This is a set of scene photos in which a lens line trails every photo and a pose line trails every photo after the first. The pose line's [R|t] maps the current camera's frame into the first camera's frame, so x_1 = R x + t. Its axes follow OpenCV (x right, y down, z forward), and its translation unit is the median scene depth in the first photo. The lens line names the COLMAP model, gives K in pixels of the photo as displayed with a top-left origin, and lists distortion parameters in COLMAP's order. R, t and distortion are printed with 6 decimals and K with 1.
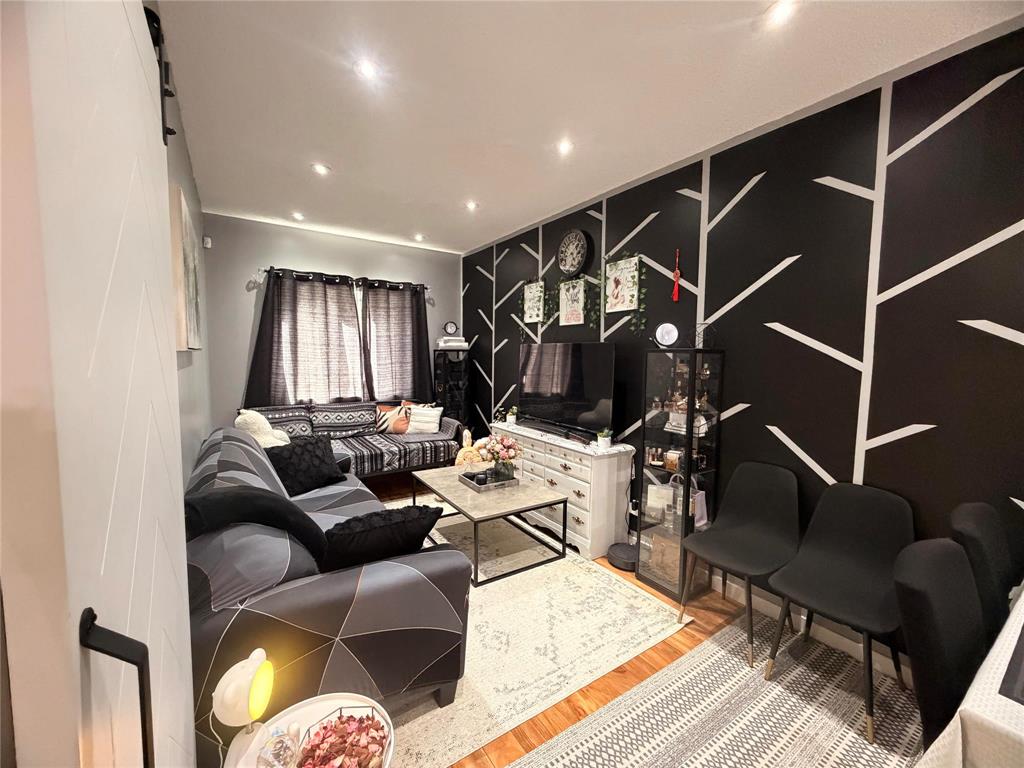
lens RADIAL K [[409.5, 0, 509.6], [0, 409.5, 385.8], [0, 0, 1]] dist [0.001709, -0.000051]
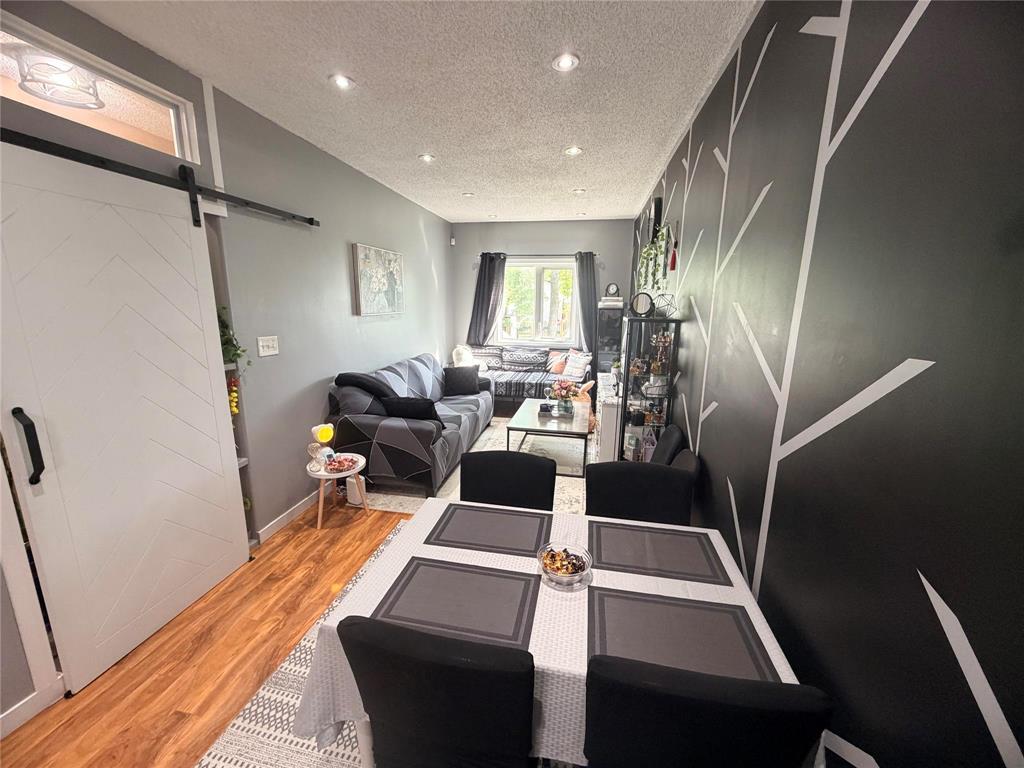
lens RADIAL K [[409.5, 0, 509.6], [0, 409.5, 385.8], [0, 0, 1]] dist [0.001709, -0.000051]
pose [[0.716954, 0.147420, -0.681354, 0.521406], [-0.055165, 0.986317, 0.155355, -0.038559], [0.694934, -0.073796, 0.715277, -0.049640]]
